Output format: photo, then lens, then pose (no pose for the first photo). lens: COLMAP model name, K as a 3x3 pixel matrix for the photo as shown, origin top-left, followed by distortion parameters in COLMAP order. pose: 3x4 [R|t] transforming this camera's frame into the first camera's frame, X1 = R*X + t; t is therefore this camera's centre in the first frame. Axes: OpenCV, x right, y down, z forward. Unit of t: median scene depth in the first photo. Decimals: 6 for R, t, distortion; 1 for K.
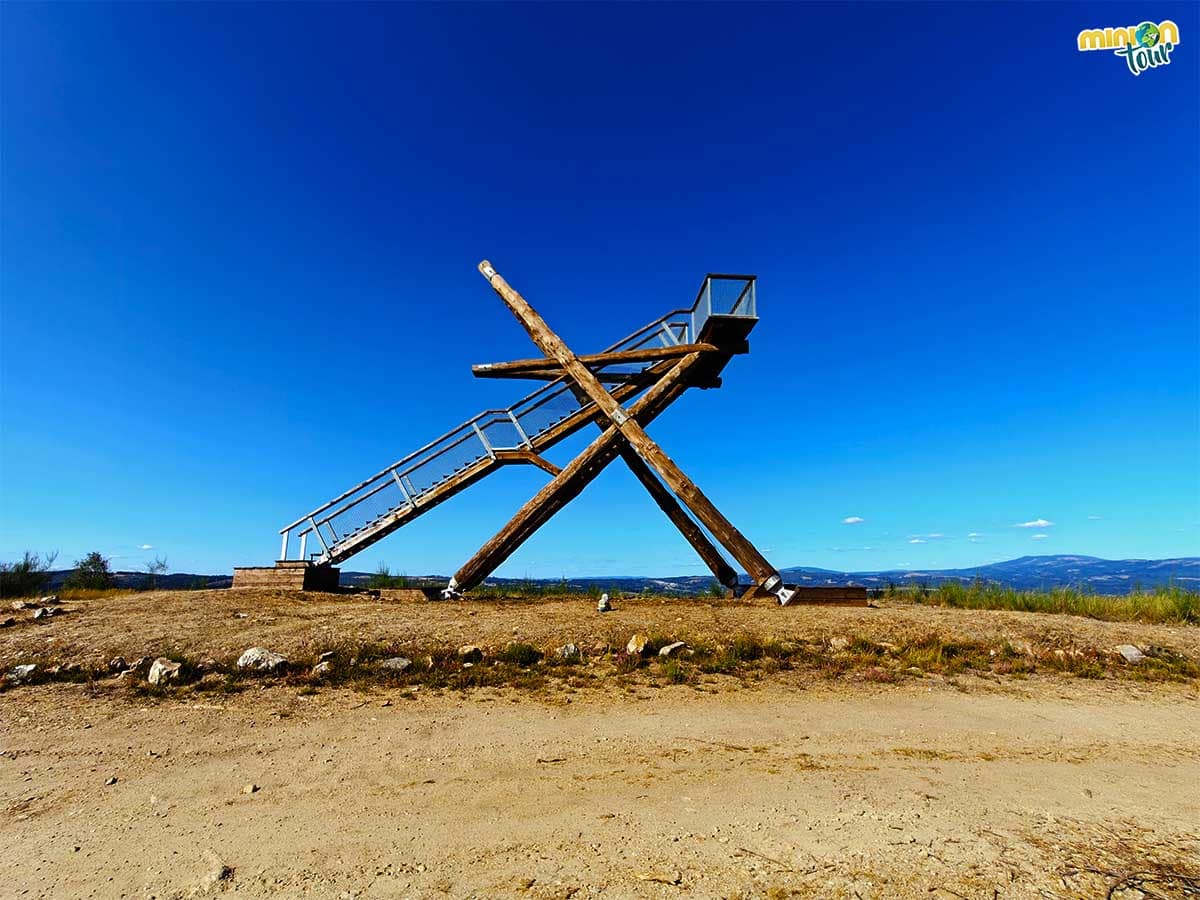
lens RADIAL K [[565.6, 0, 600.0], [0, 565.6, 450.0], [0, 0, 1]] dist [-0.001723, -0.000058]
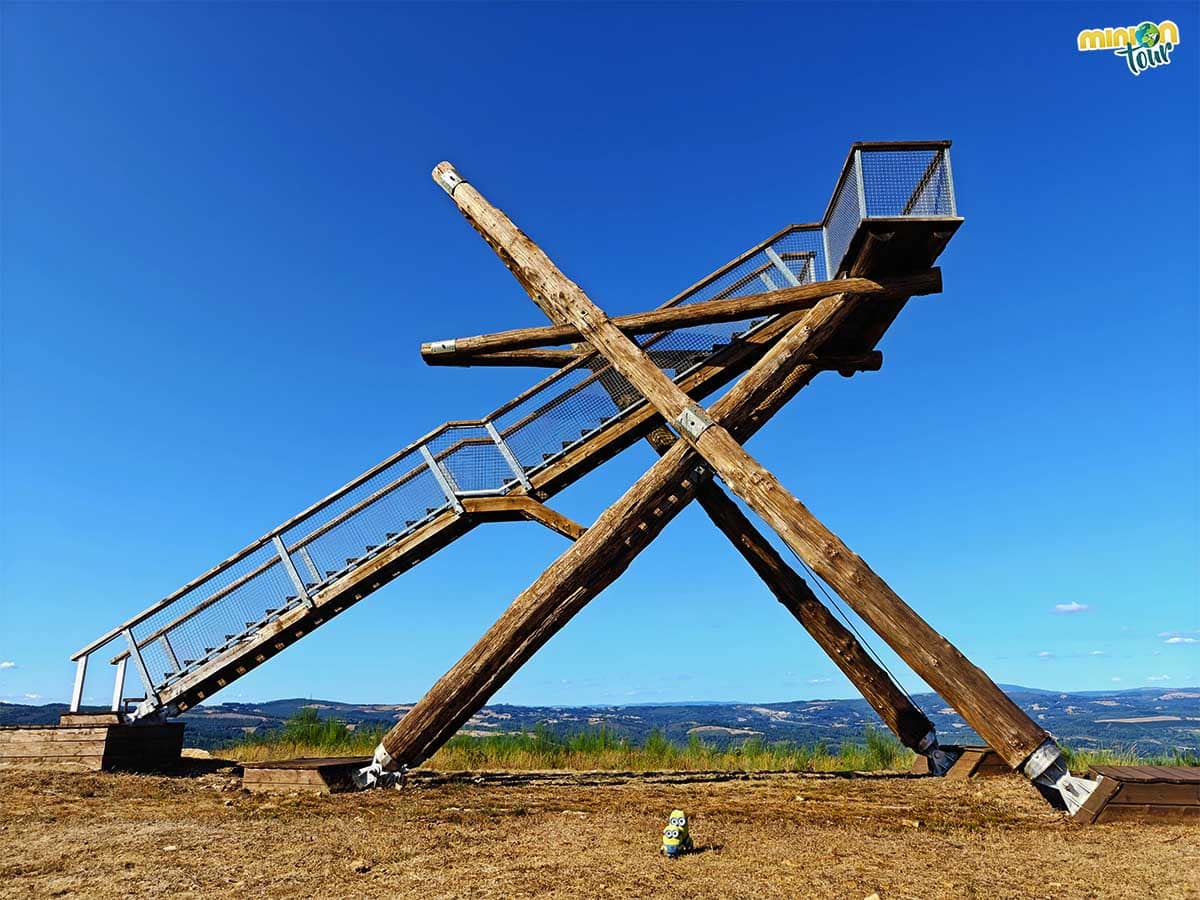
lens RADIAL K [[833.1, 0, 600.0], [0, 833.1, 450.0], [0, 0, 1]] dist [0.006818, 0.000028]
pose [[0.996848, -0.032138, -0.072538, 0.003486], [0.026906, 0.997043, -0.071983, 0.017491], [0.074637, 0.069804, 0.994765, 0.224586]]
